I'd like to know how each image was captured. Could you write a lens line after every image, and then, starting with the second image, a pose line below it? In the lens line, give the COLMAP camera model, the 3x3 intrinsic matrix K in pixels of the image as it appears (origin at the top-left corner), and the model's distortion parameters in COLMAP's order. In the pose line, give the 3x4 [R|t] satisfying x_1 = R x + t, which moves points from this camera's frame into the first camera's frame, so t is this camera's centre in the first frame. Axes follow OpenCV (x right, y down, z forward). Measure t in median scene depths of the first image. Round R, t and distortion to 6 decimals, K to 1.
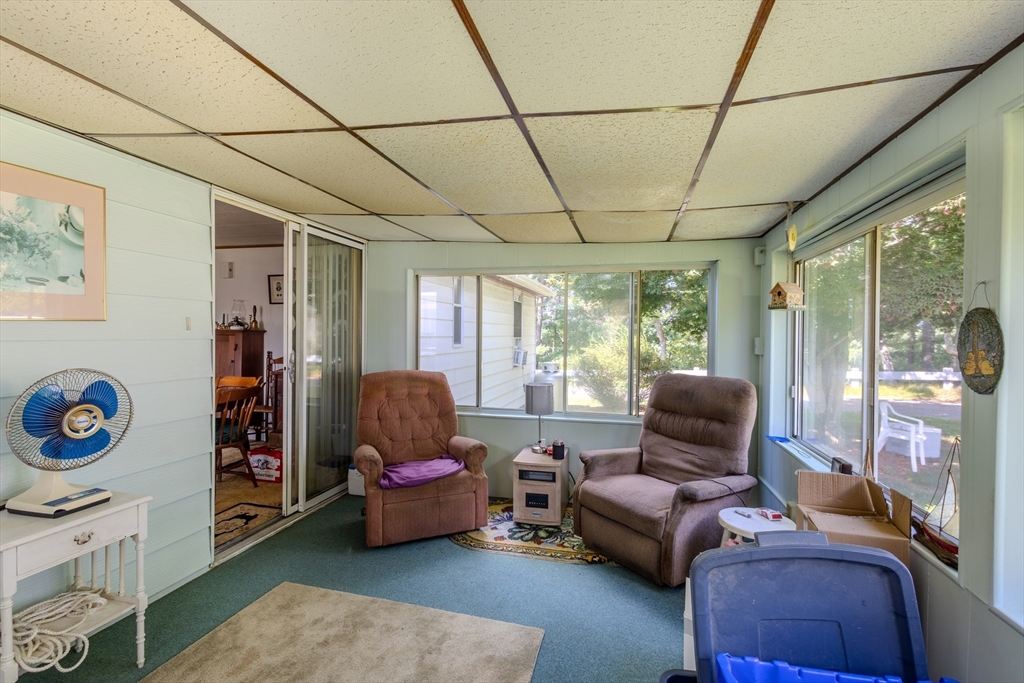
lens RADIAL K [[464.6, 0, 511.2], [0, 464.6, 339.5], [0, 0, 1]] dist [0.006177, 0.000376]
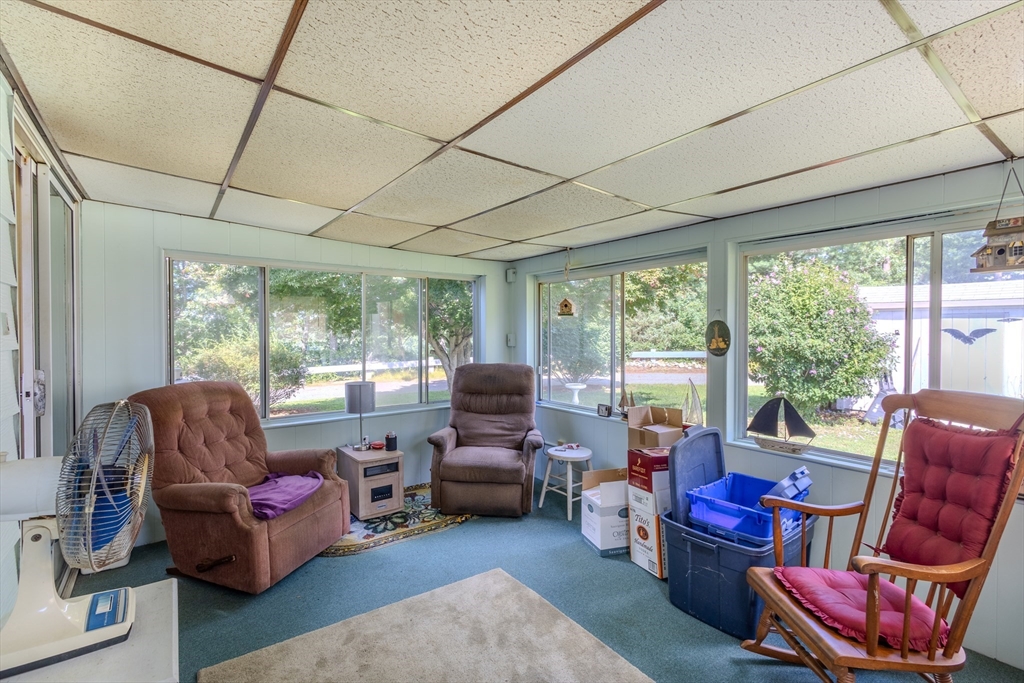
lens RADIAL K [[464.6, 0, 511.2], [0, 464.6, 339.5], [0, 0, 1]] dist [0.006177, 0.000376]
pose [[0.647123, -0.023436, 0.762025, -0.578317], [0.018279, 0.999717, 0.015223, -0.009947], [-0.762166, 0.004078, 0.647369, 0.106582]]
